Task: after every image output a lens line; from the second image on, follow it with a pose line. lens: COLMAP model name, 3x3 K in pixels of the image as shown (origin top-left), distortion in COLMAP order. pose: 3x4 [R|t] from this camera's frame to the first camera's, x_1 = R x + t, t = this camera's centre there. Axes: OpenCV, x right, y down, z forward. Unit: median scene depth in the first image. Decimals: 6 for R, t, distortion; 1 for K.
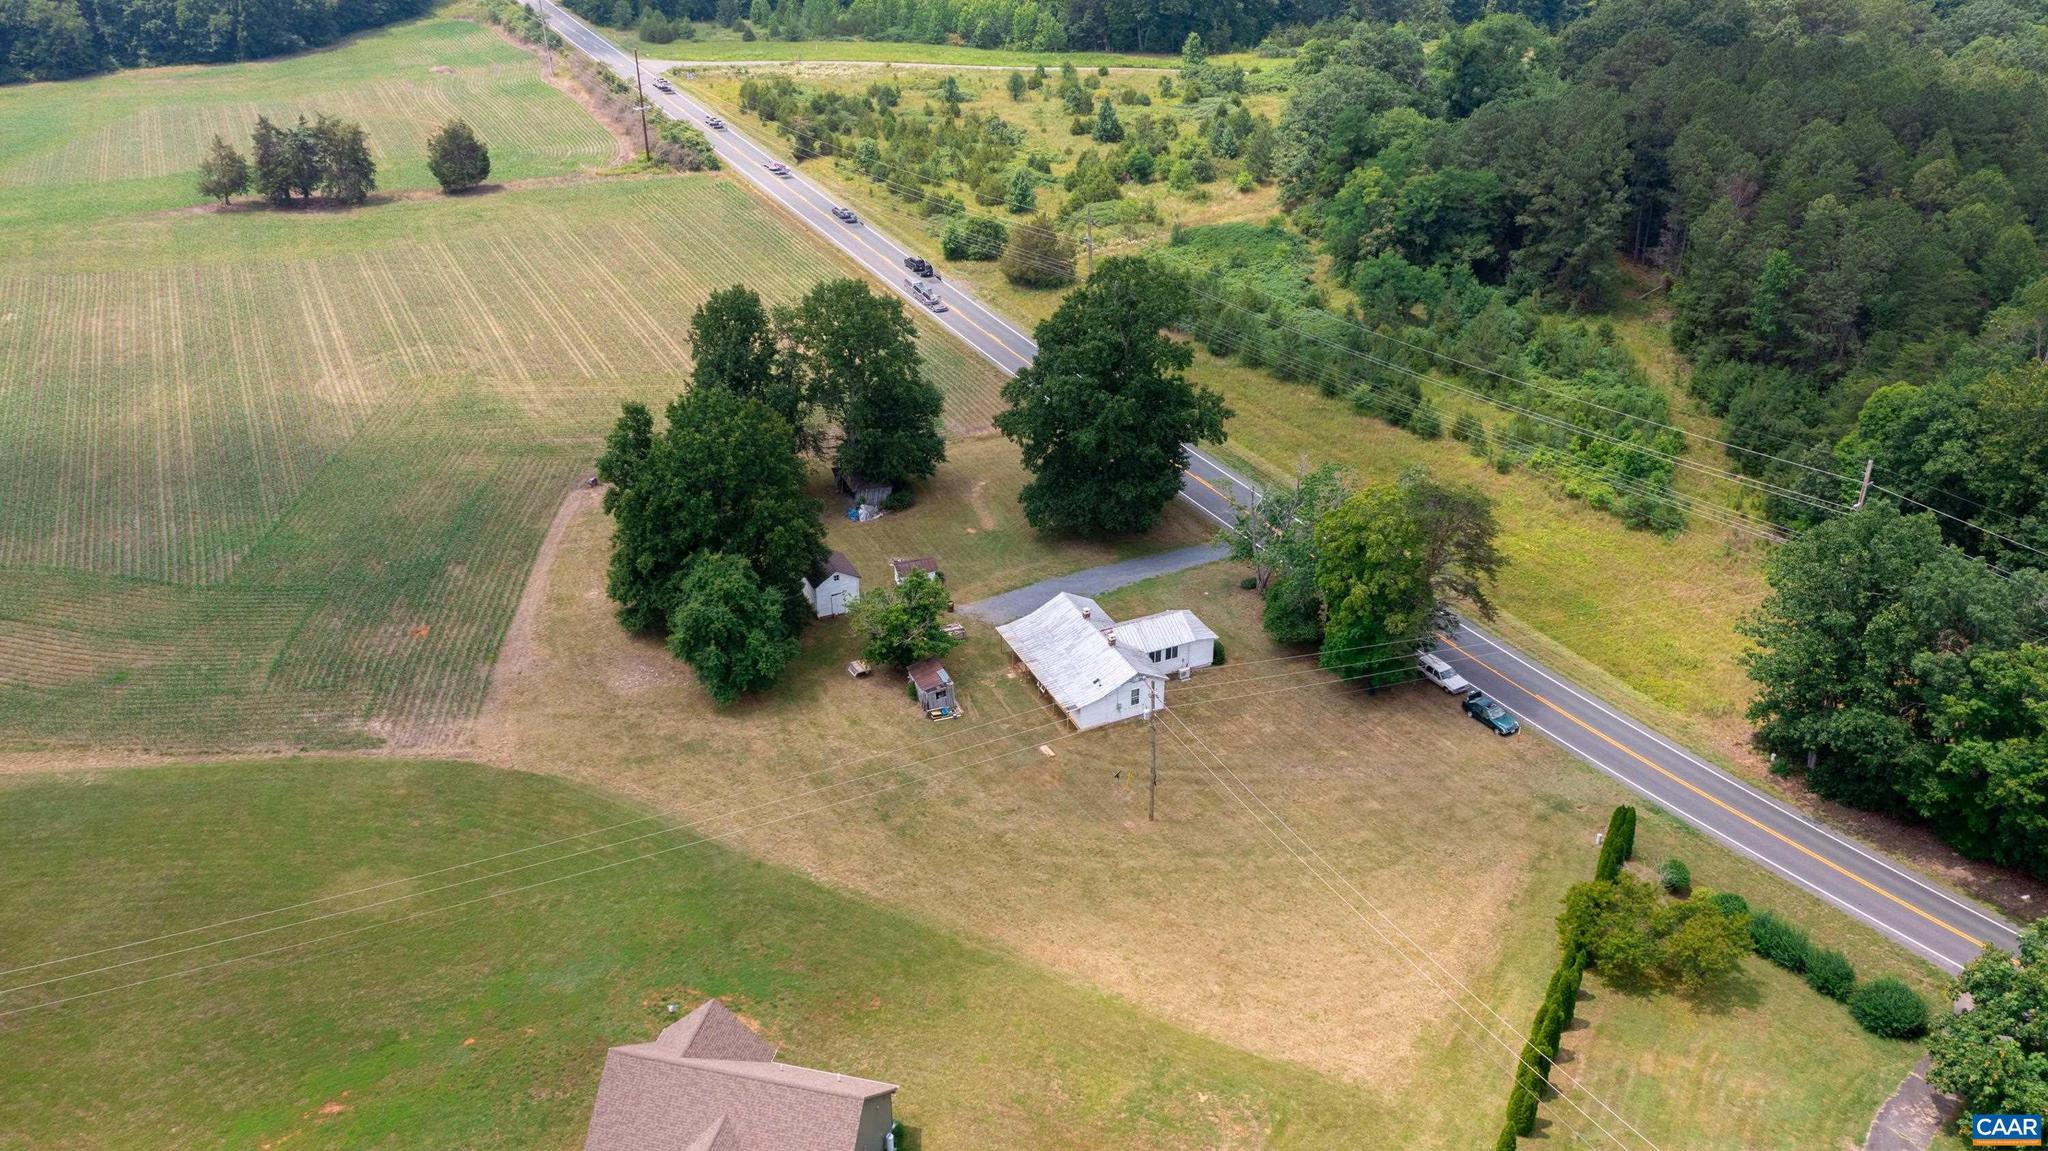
lens RADIAL K [[1612.5, 0, 1024.0], [0, 1612.5, 575.5], [0, 0, 1]] dist [-0.018866, -0.003033]
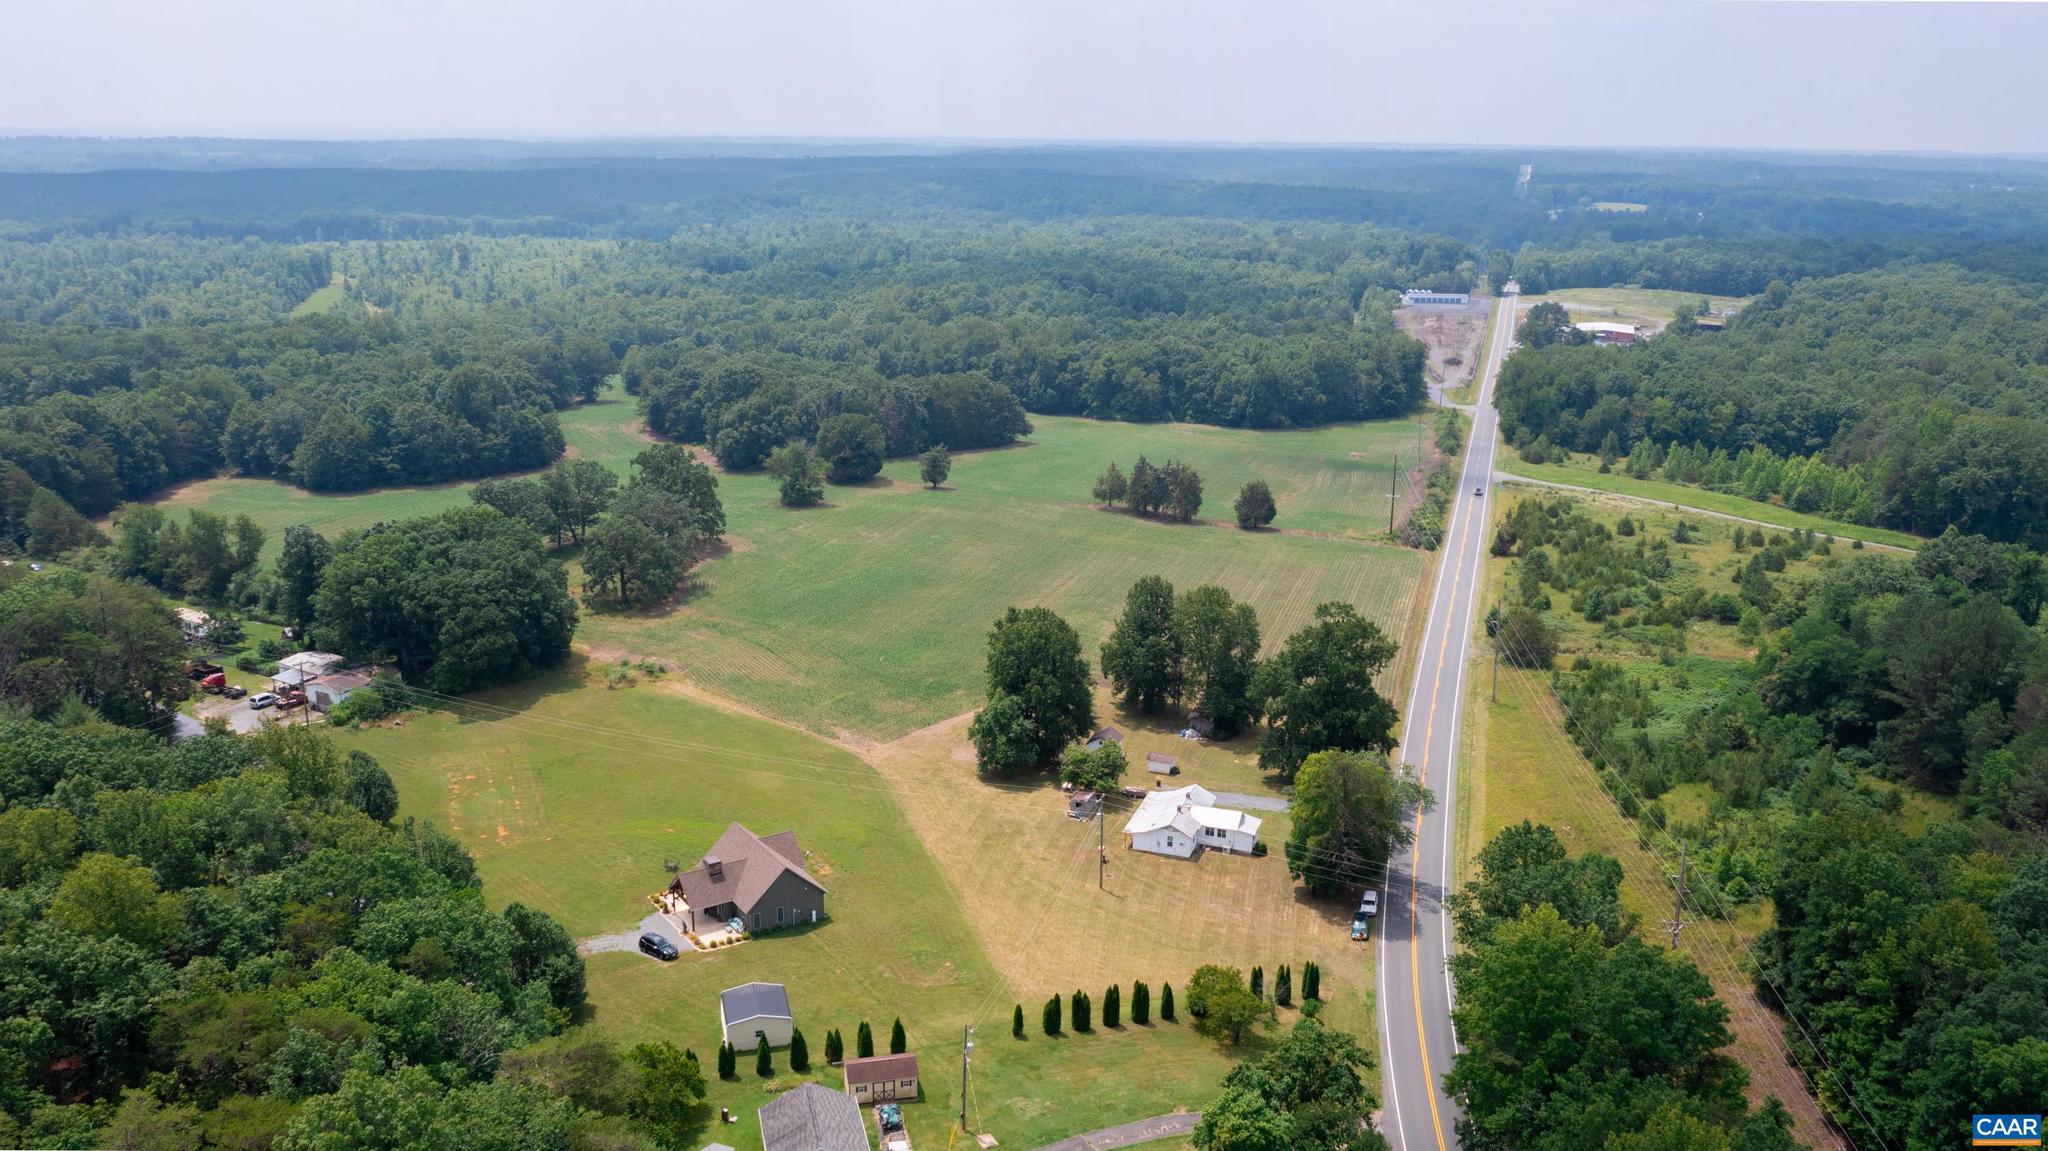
lens RADIAL K [[1612.5, 0, 1024.0], [0, 1612.5, 575.5], [0, 0, 1]] dist [-0.018866, -0.003033]
pose [[0.731198, 0.194747, -0.653776, 0.661726], [-0.347670, 0.930960, -0.111528, 0.040530], [0.586920, 0.308847, 0.748424, -0.247054]]
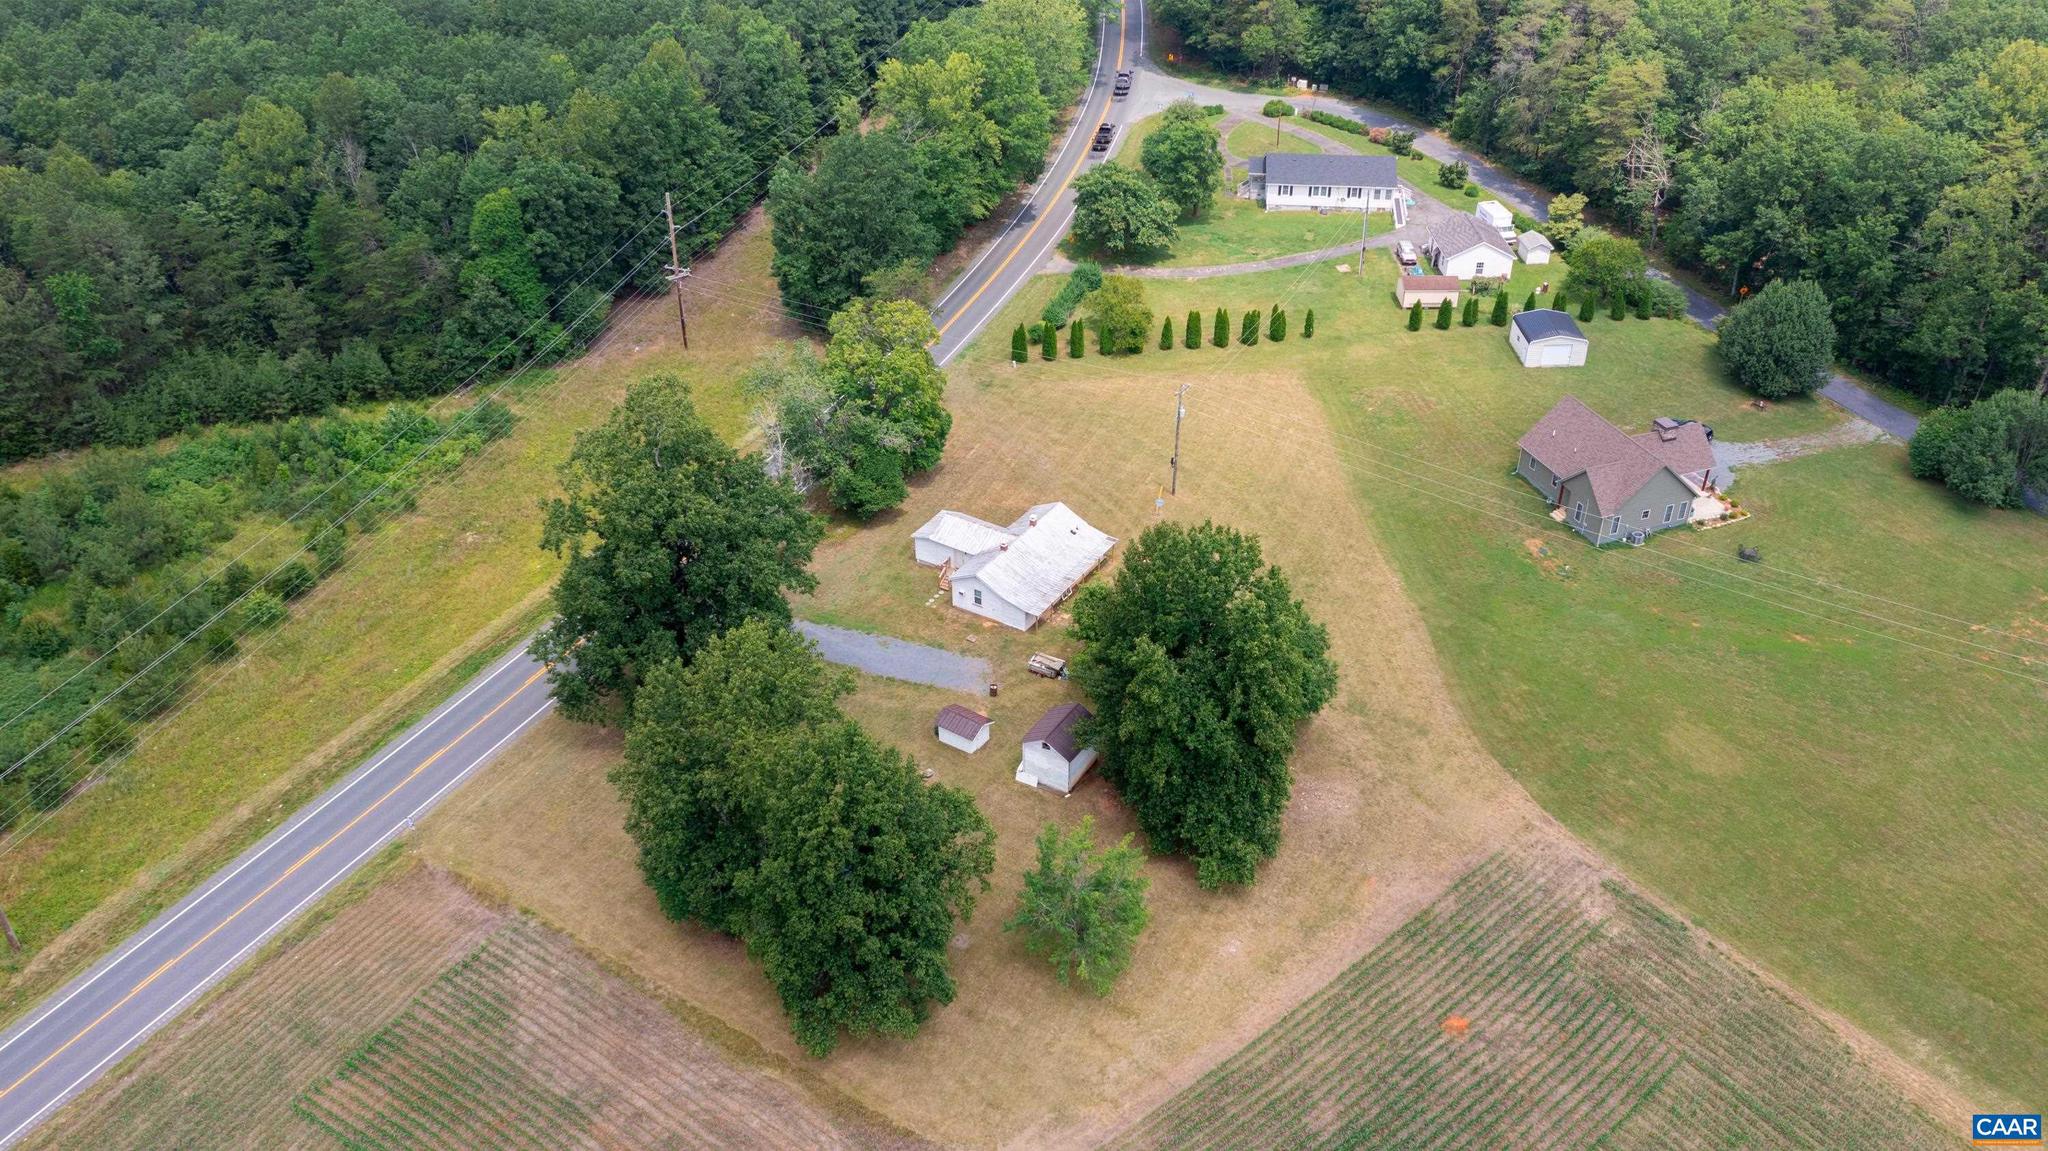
lens RADIAL K [[1612.5, 0, 1024.0], [0, 1612.5, 575.5], [0, 0, 1]] dist [-0.018866, -0.003033]
pose [[-0.555460, -0.460645, 0.692293, -0.511592], [0.413282, 0.569503, 0.710538, -0.512601], [-0.721569, 0.680788, -0.125960, 0.828496]]
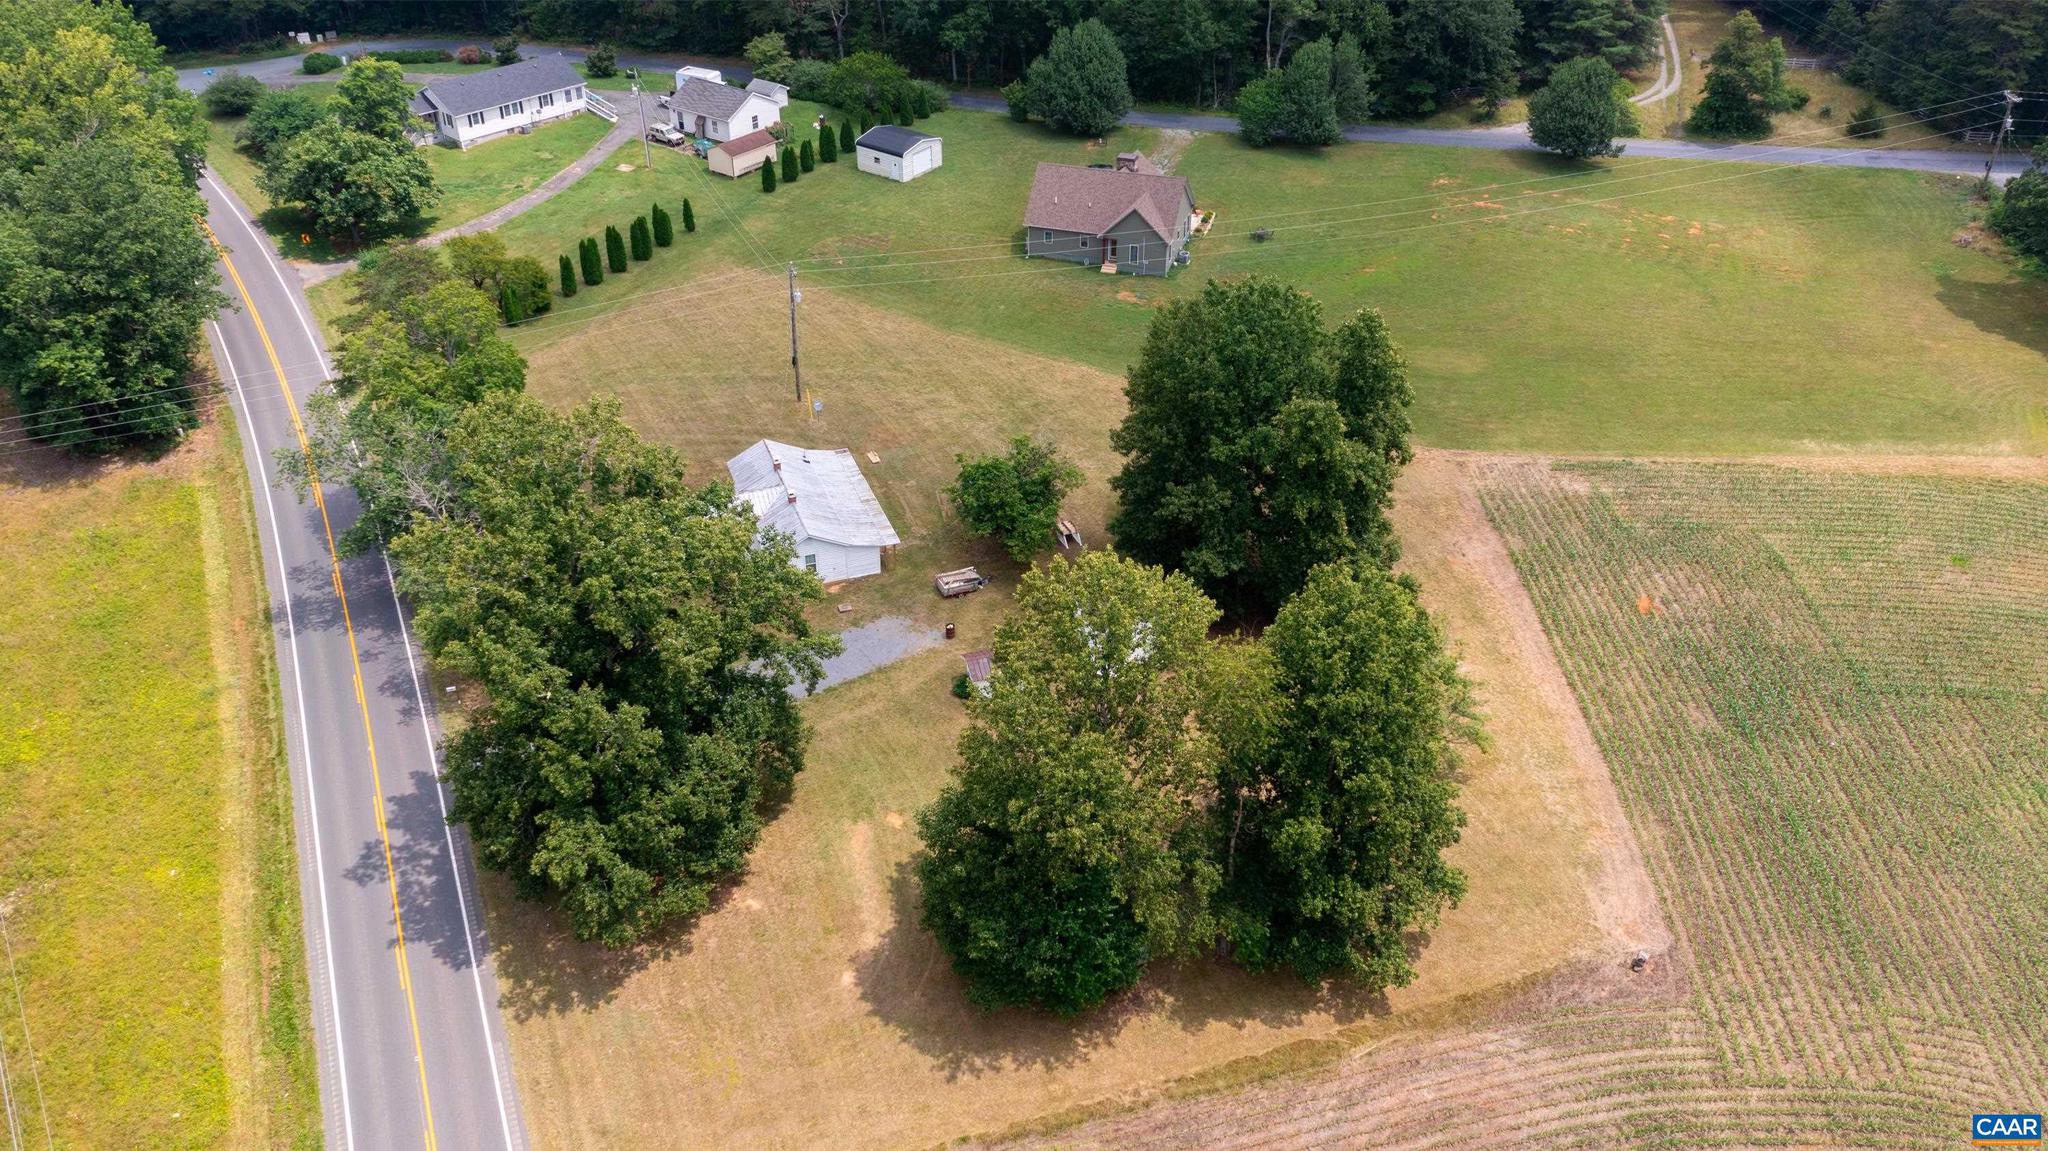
lens RADIAL K [[1612.5, 0, 1024.0], [0, 1612.5, 575.5], [0, 0, 1]] dist [-0.018866, -0.003033]
pose [[-0.997387, -0.037584, 0.061704, -0.095960], [0.038083, 0.452284, 0.891061, -0.502019], [-0.061397, 0.891082, -0.449670, 1.021615]]
